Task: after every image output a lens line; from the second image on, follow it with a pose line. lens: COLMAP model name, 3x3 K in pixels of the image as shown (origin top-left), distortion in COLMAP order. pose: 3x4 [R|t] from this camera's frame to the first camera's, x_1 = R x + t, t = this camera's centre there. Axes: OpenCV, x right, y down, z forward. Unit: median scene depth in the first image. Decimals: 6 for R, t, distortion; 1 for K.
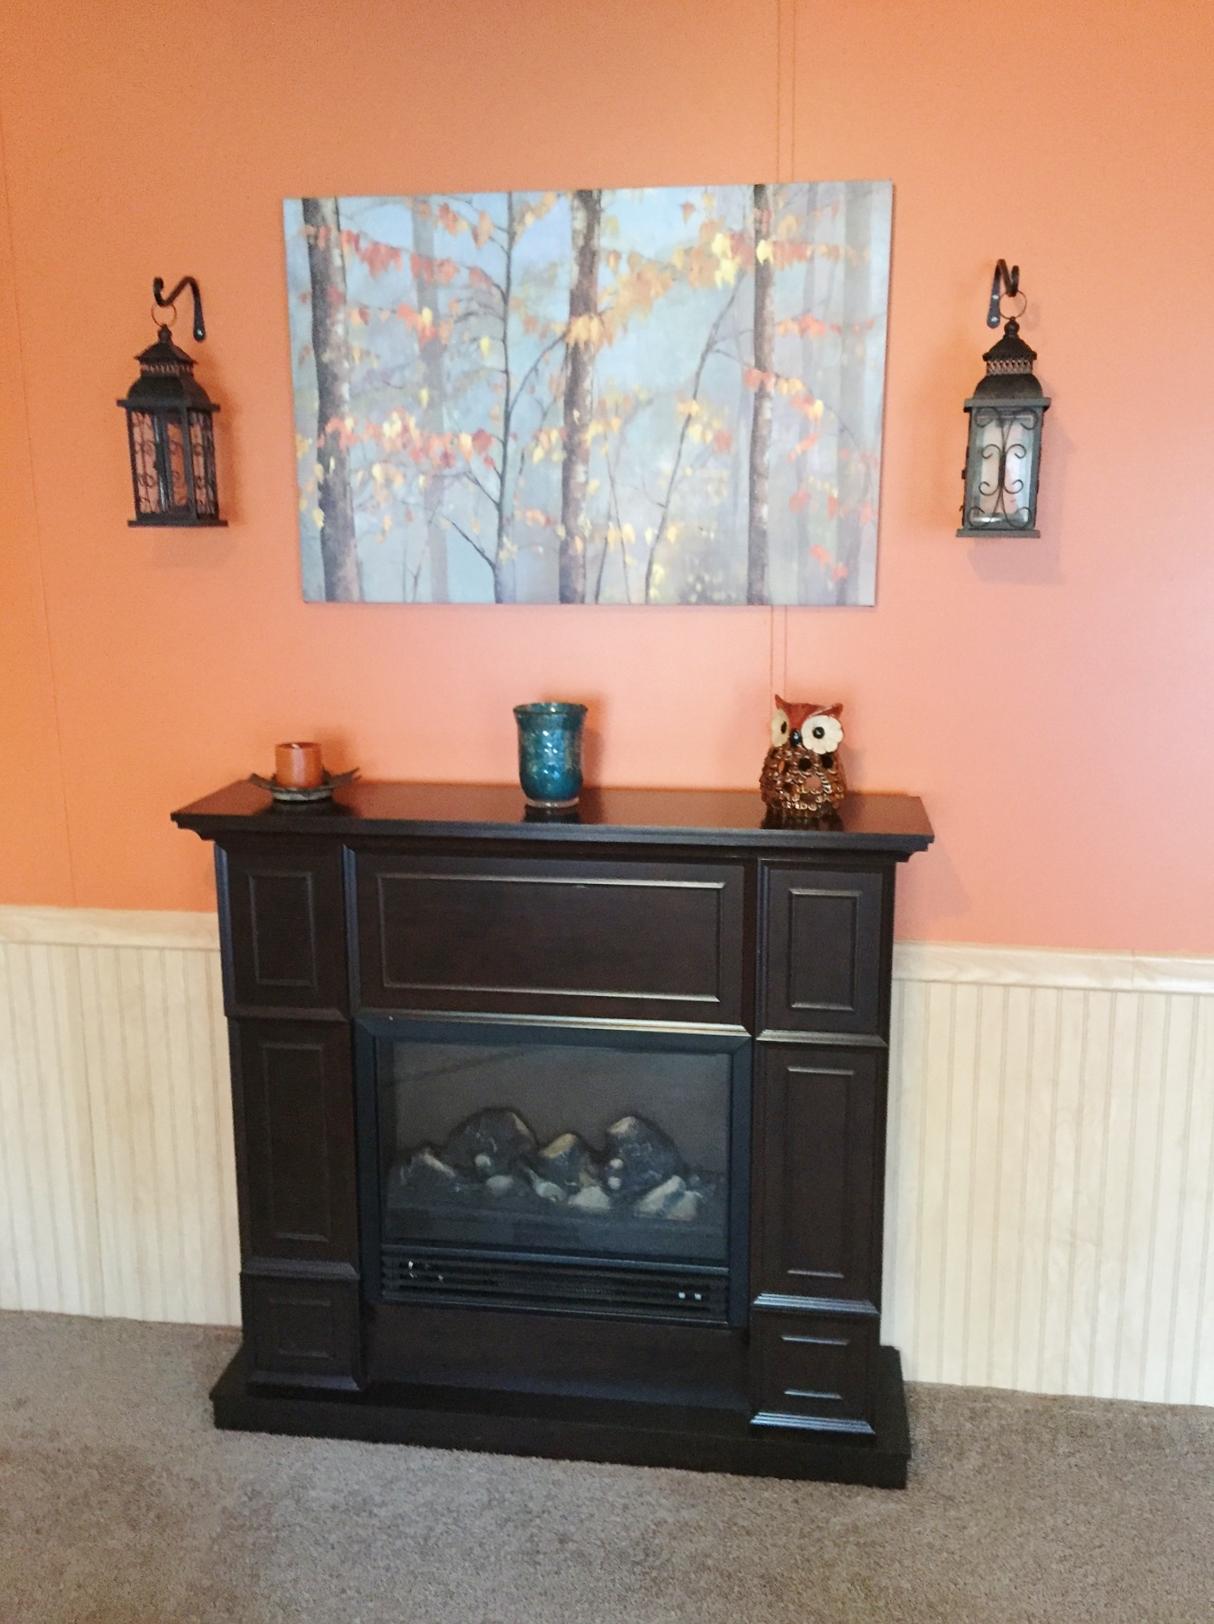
lens RADIAL K [[1414.0, 0, 608.9], [0, 1414.0, 819.0], [0, 0, 1]] dist [0.063690, -0.045703]
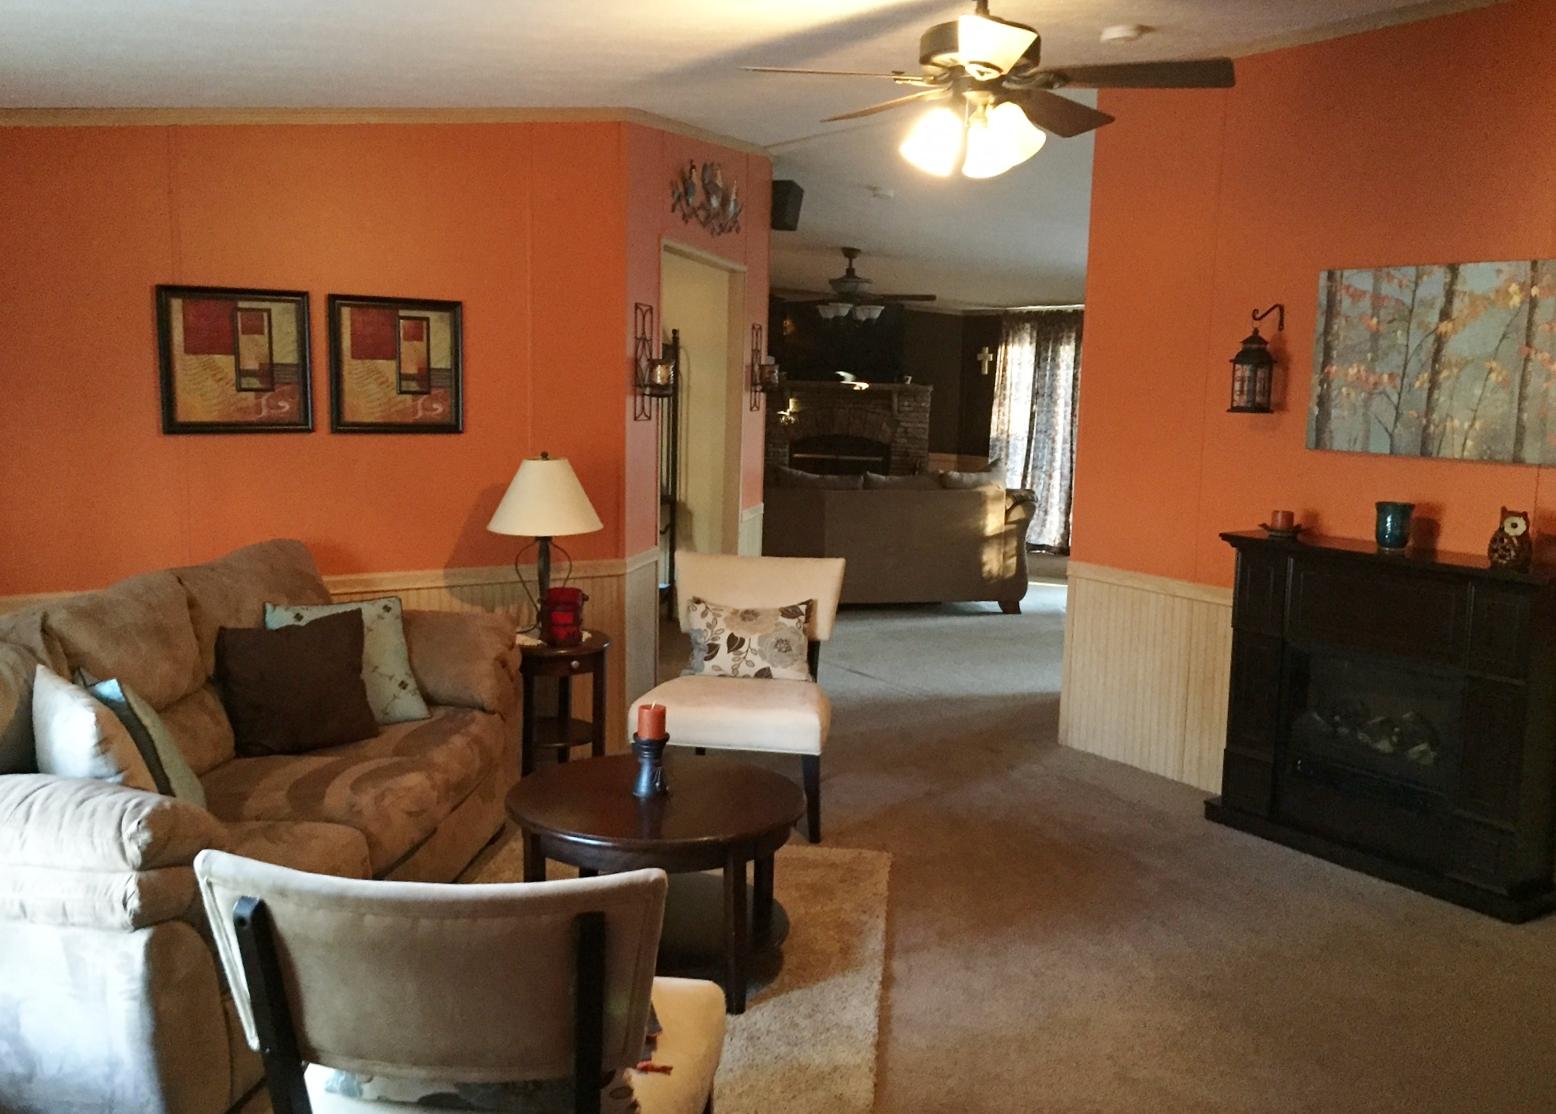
lens RADIAL K [[1346.6, 0, 774.8], [0, 1346.6, 557.3], [0, 0, 1]] dist [-0.005820, -0.011906]
pose [[0.671265, 0.118261, -0.731722, 0.791082], [-0.176045, 0.984379, -0.002404, 0.162750], [0.720008, 0.130430, 0.681599, -0.987949]]
